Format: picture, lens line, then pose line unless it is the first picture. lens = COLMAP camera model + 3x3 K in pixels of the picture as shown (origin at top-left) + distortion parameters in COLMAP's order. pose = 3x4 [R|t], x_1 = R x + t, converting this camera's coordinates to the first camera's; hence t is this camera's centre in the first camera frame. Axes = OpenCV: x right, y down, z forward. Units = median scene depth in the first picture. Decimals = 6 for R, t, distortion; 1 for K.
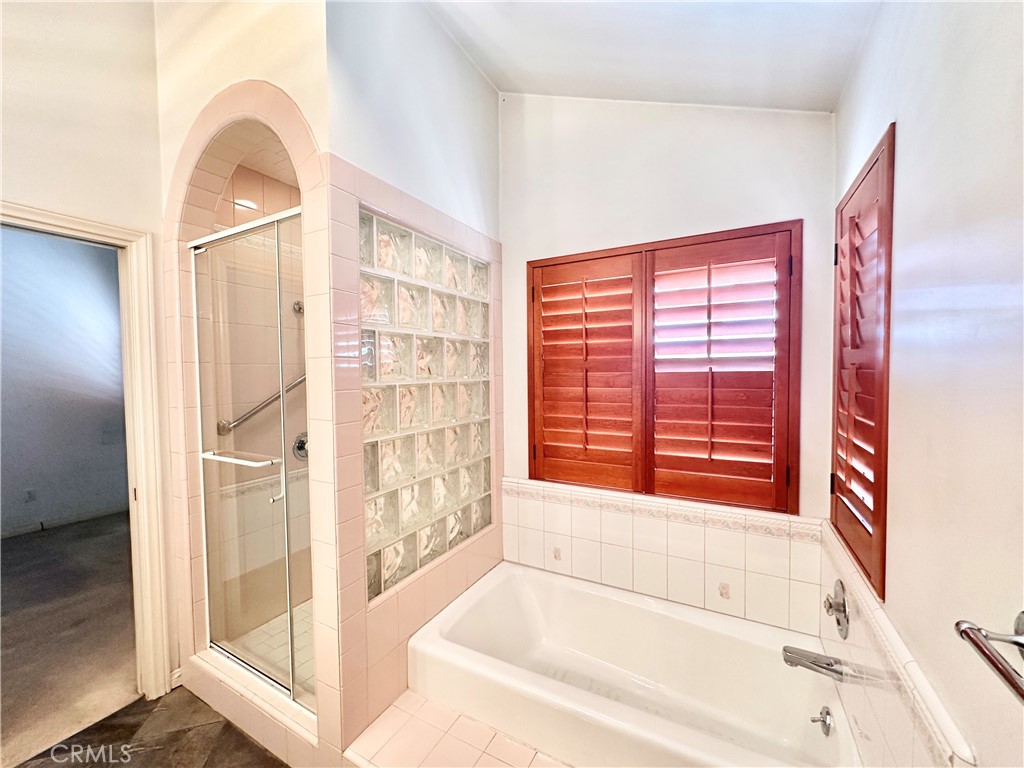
lens RADIAL K [[408.1, 0, 509.7], [0, 408.1, 385.4], [0, 0, 1]] dist [-0.001091, 0.000229]
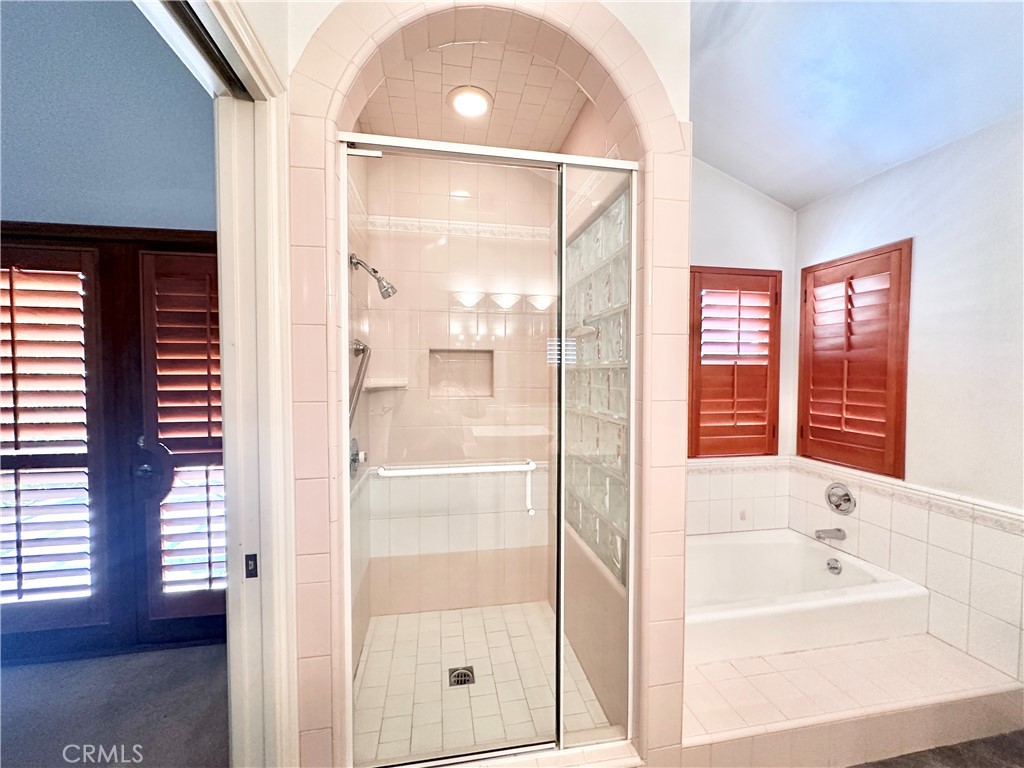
lens RADIAL K [[408.1, 0, 514.6], [0, 408.1, 383.4], [0, 0, 1]] dist [-0.001091, 0.000229]
pose [[0.777071, -0.004002, 0.629400, -1.036422], [0.005337, 0.999986, -0.000231, 0.029779], [-0.629390, 0.003539, 0.777082, 0.386107]]
